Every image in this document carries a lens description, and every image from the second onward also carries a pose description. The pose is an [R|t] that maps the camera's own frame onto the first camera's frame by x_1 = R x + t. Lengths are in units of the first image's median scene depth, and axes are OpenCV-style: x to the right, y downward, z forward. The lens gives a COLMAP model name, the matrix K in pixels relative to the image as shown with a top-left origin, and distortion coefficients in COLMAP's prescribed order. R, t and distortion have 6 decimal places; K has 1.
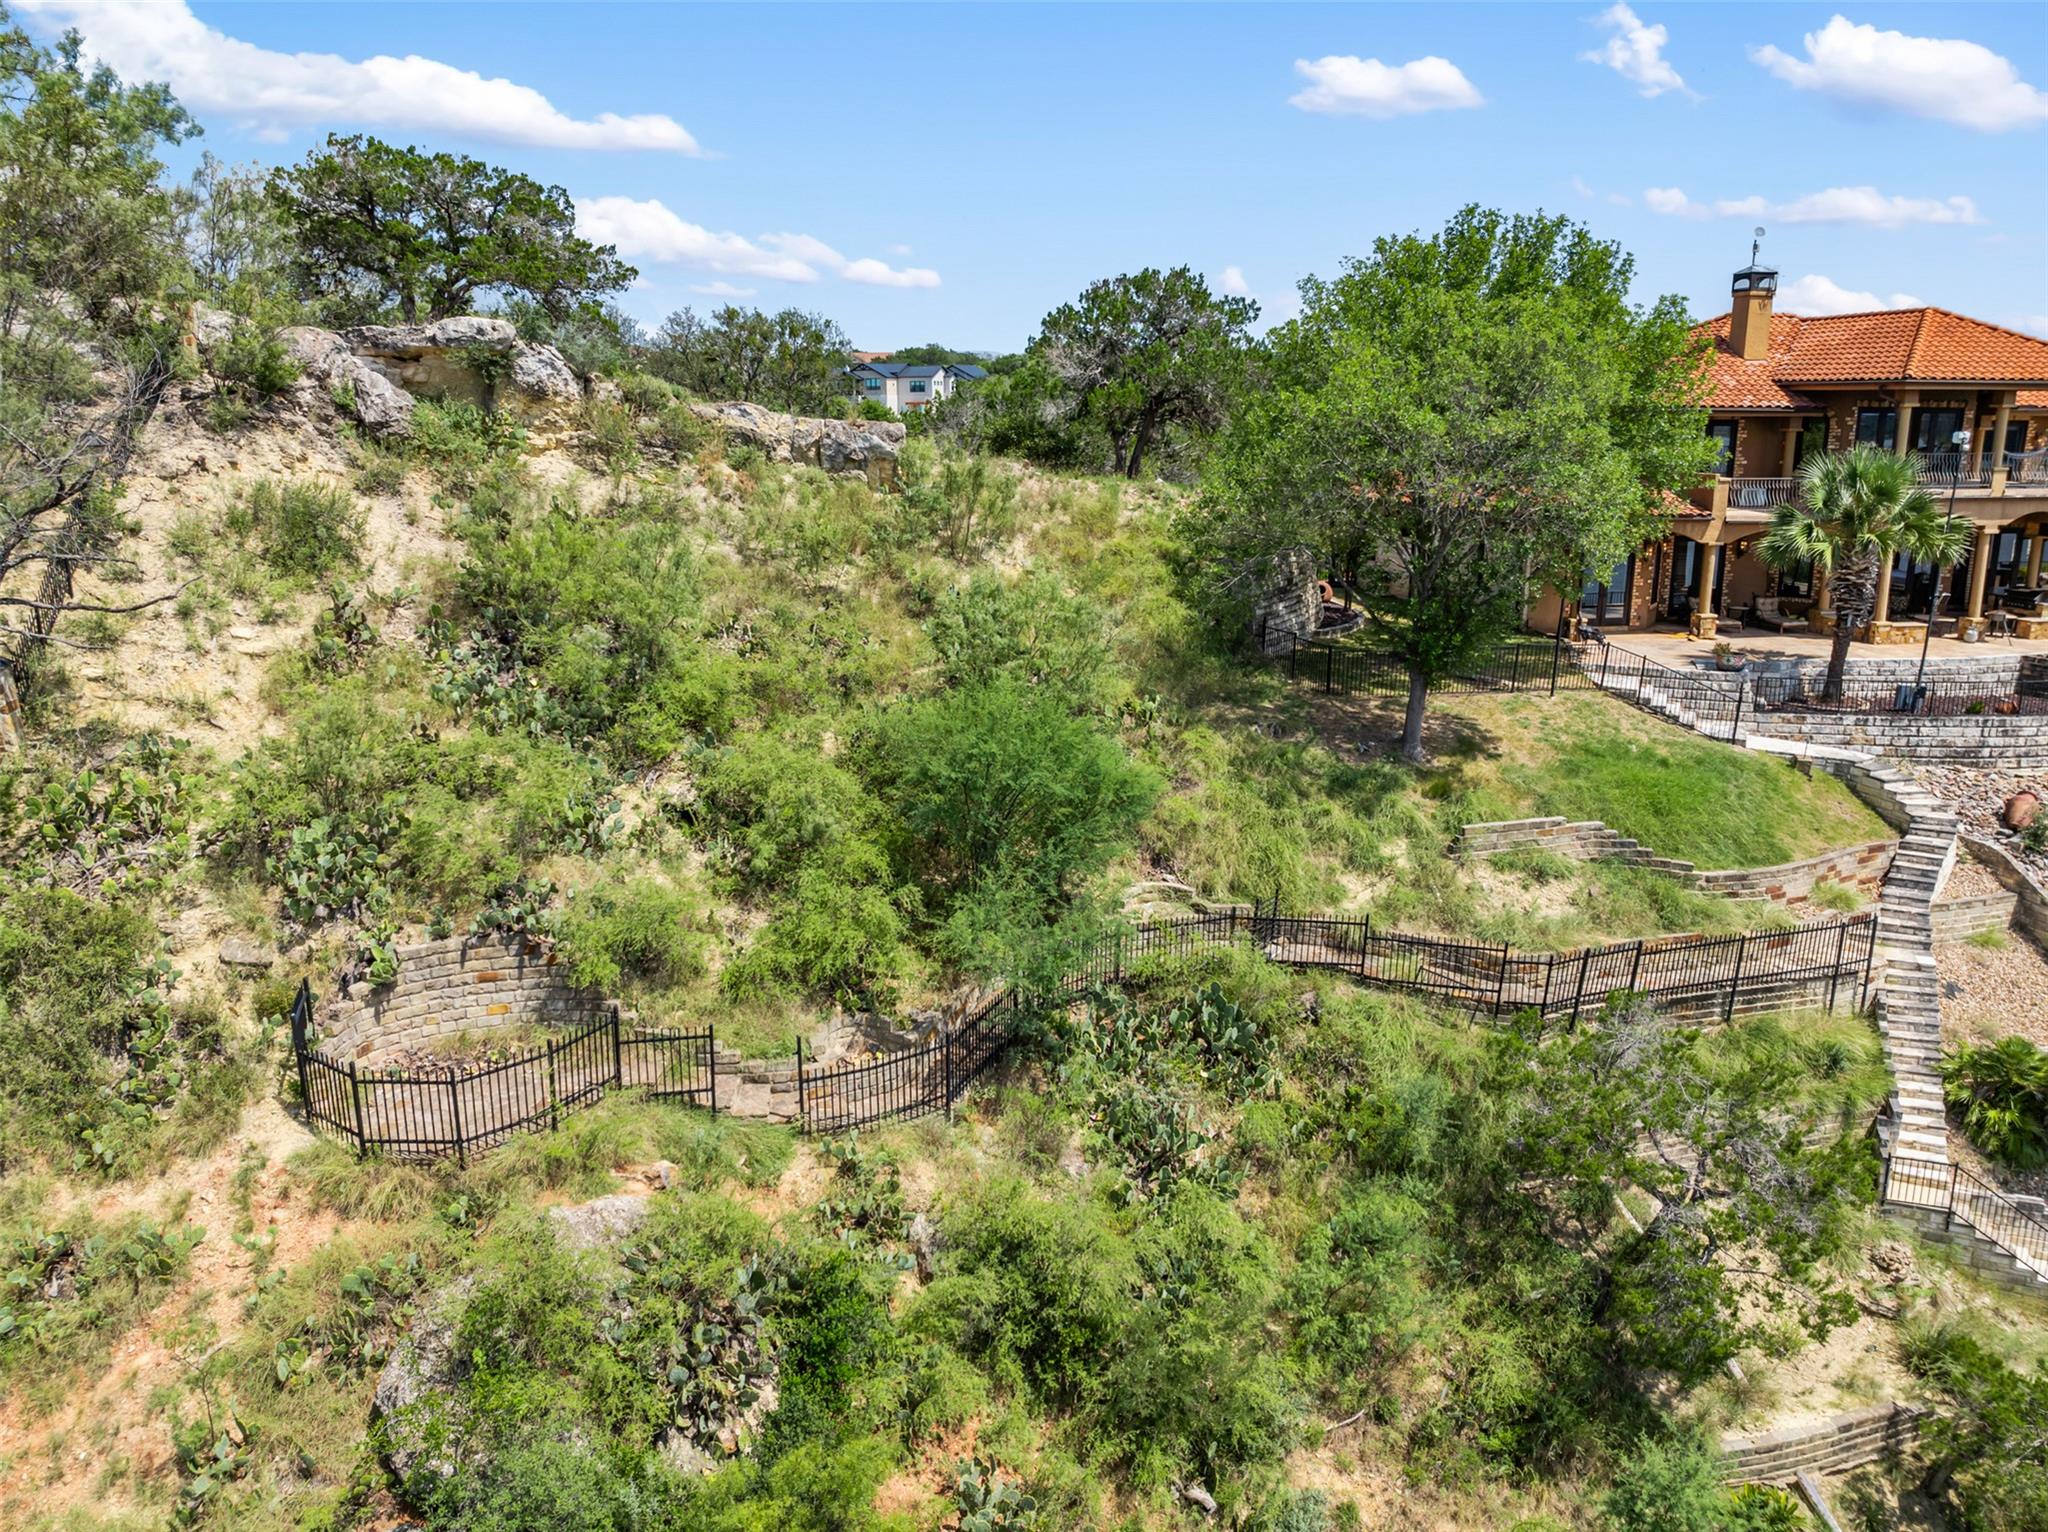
lens RADIAL K [[1441.2, 0, 1024.0], [0, 1441.2, 766.0], [0, 0, 1]] dist [-0.032634, -0.005960]
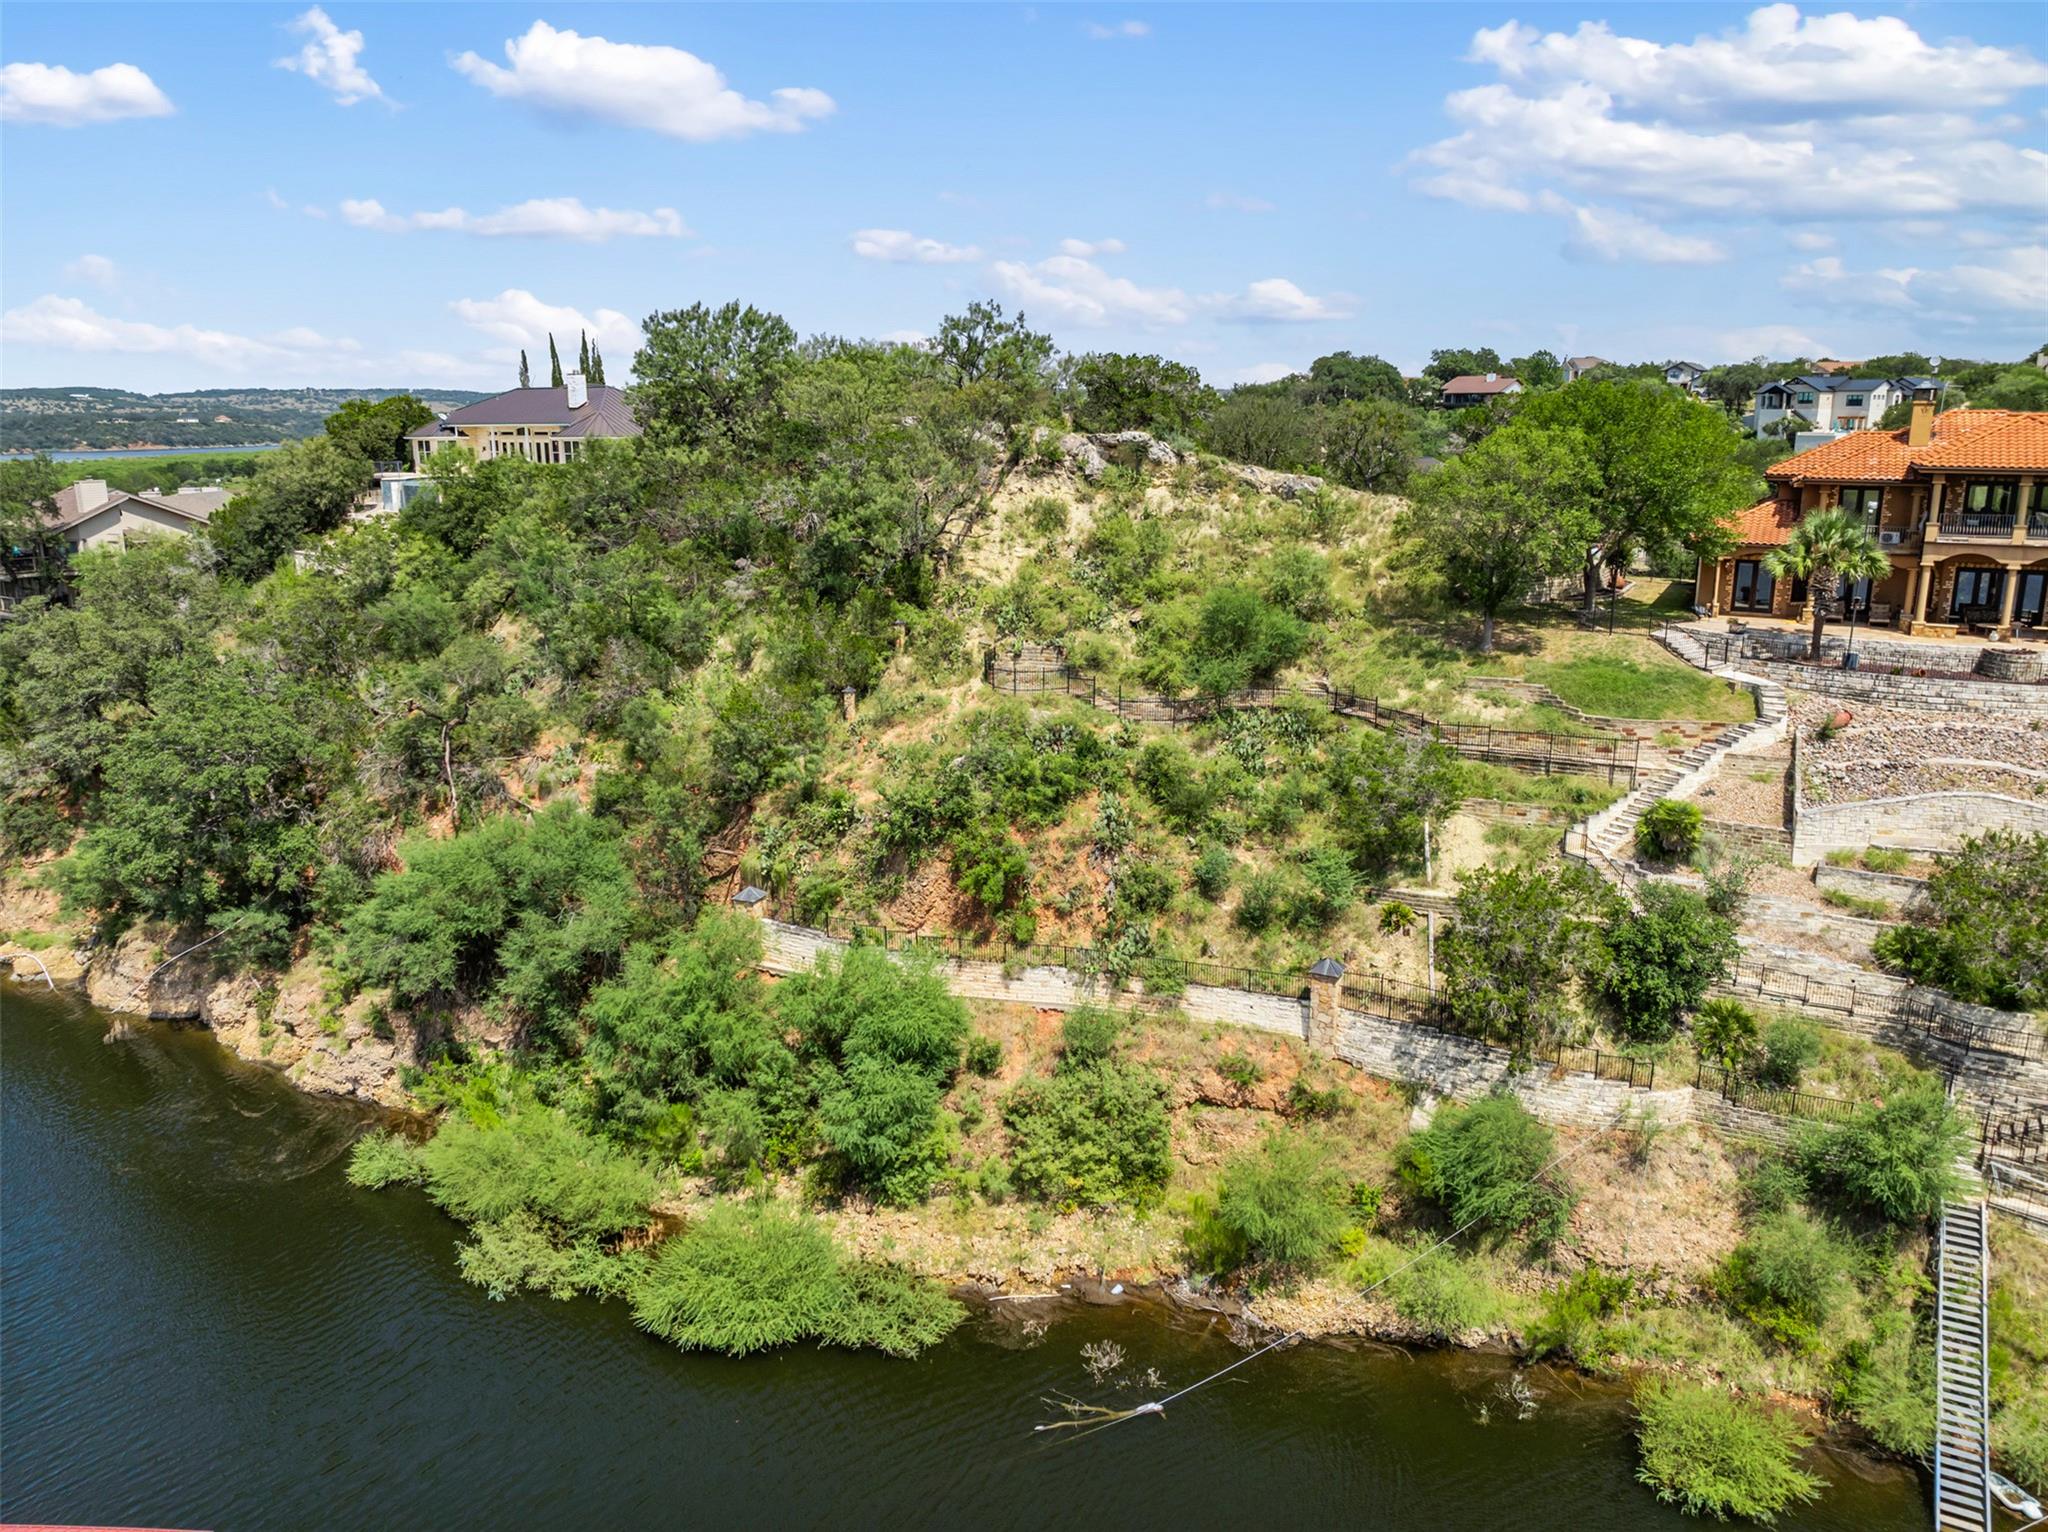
lens RADIAL K [[1435.8, 0, 1024.0], [0, 1435.8, 766.0], [0, 0, 1]] dist [-0.032763, -0.001456]
pose [[0.783407, 0.149423, -0.603280, 1.146740], [-0.146846, 0.987687, 0.053944, 0.162470], [0.603912, 0.046330, 0.795703, -1.152908]]
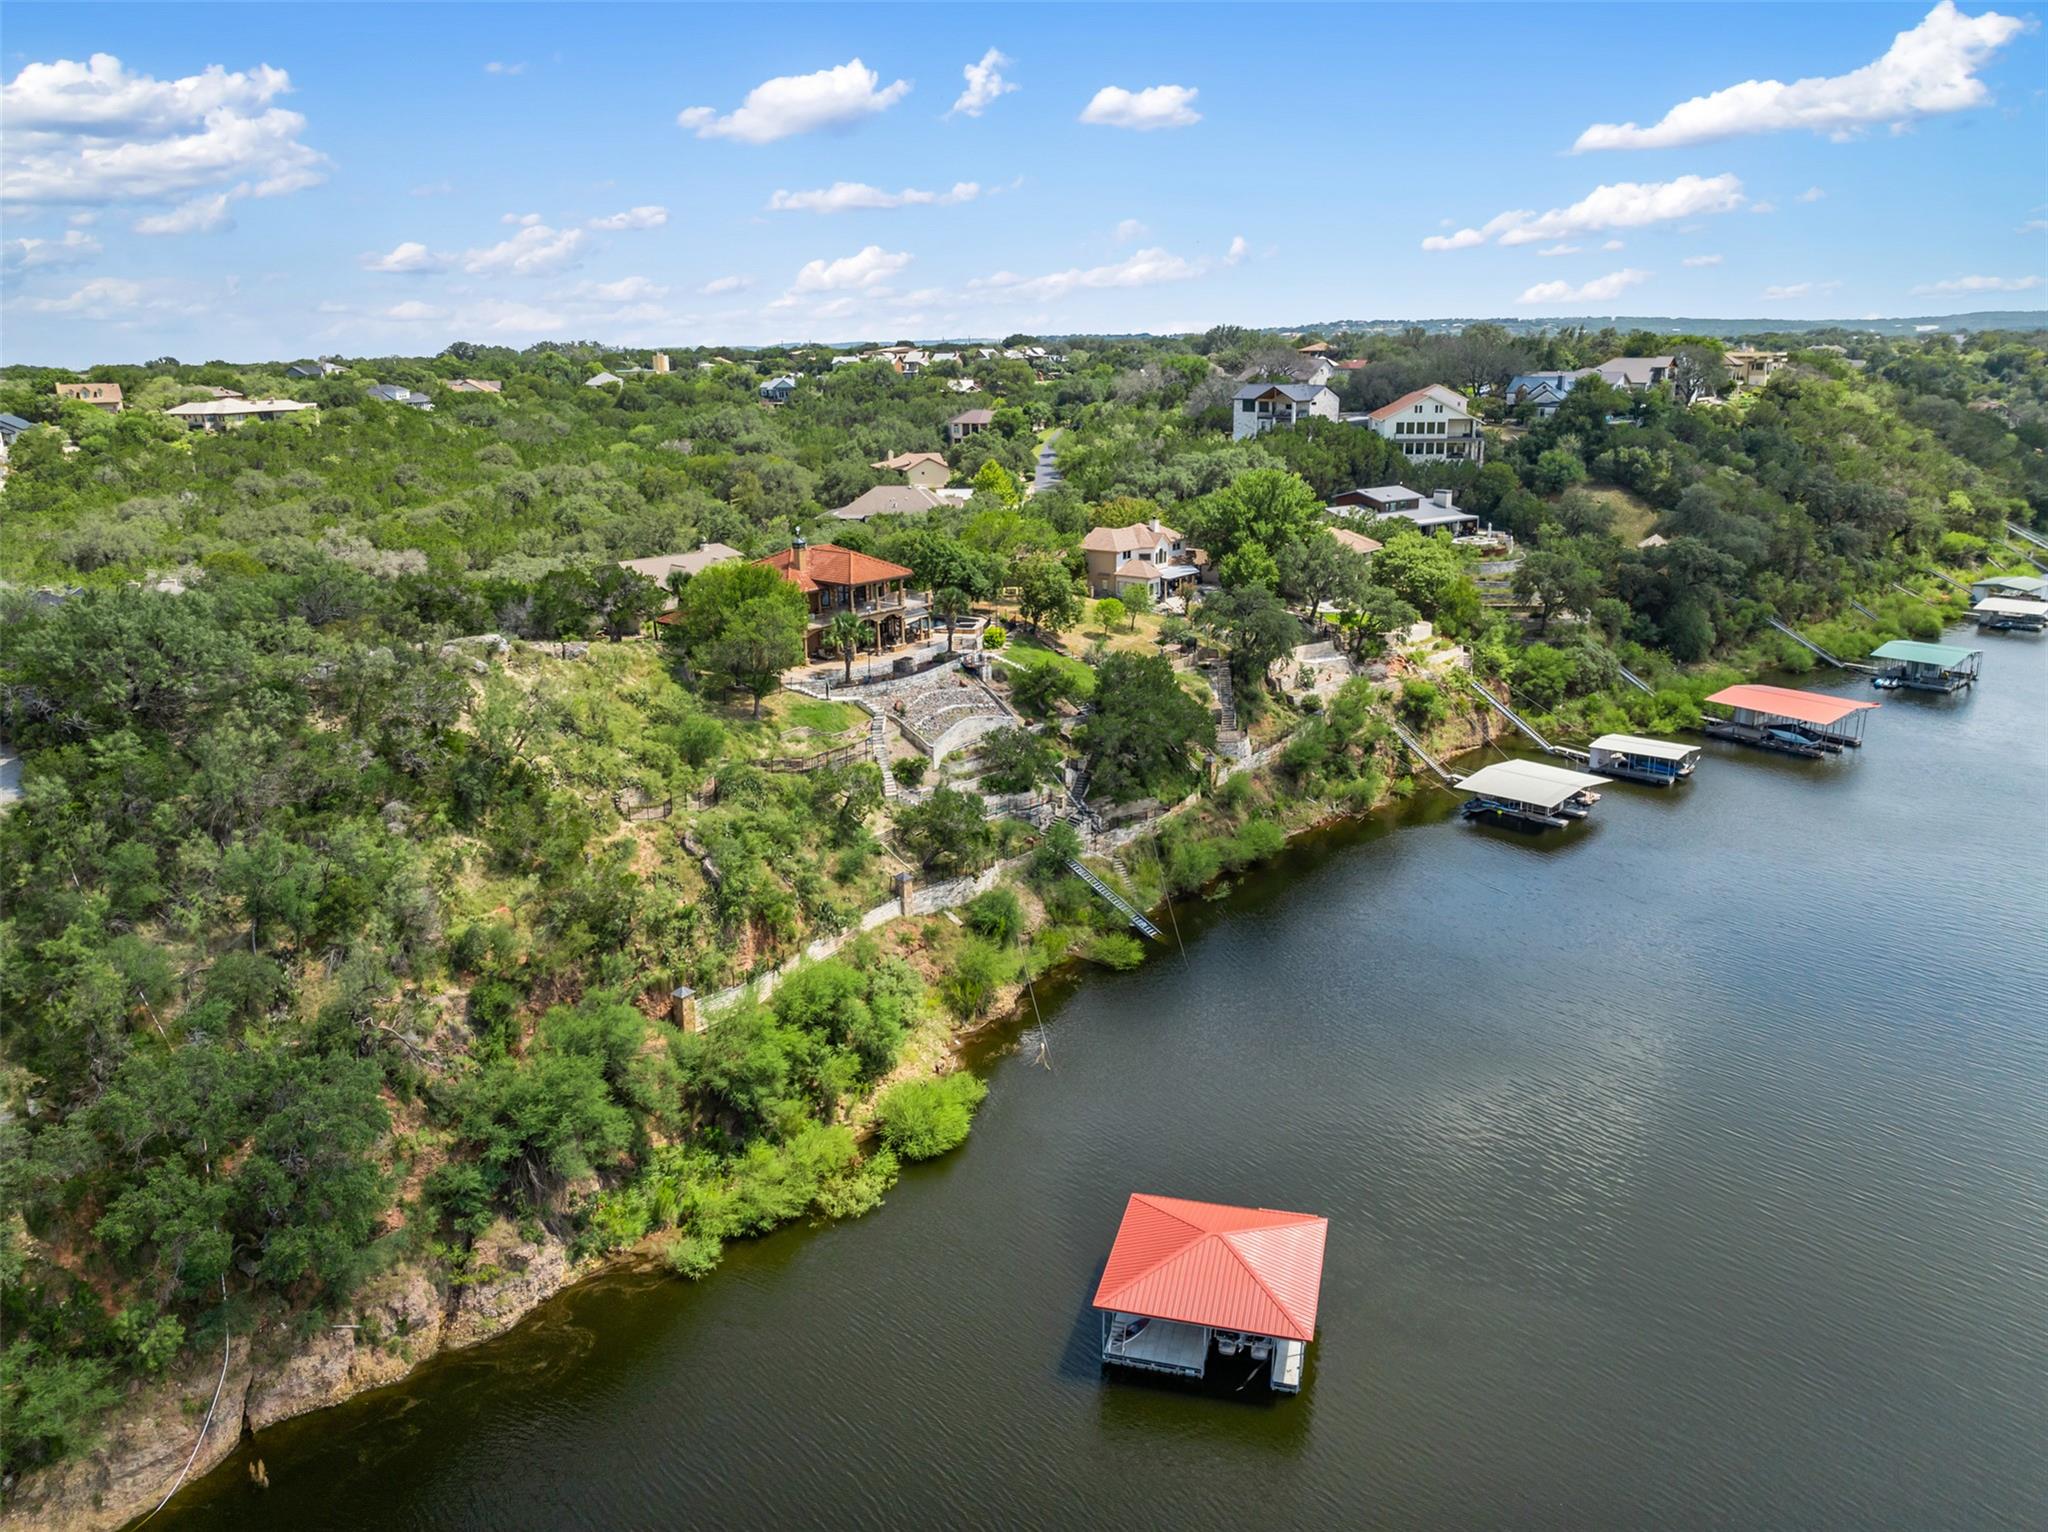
lens RADIAL K [[1451.2, 0, 1024.0], [0, 1451.2, 766.0], [0, 0, 1]] dist [-0.034502, -0.000717]
pose [[0.768837, -0.184119, 0.612364, -1.725872], [0.161482, 0.982515, 0.092668, -0.137870], [-0.618719, 0.027639, 0.785126, -2.689010]]
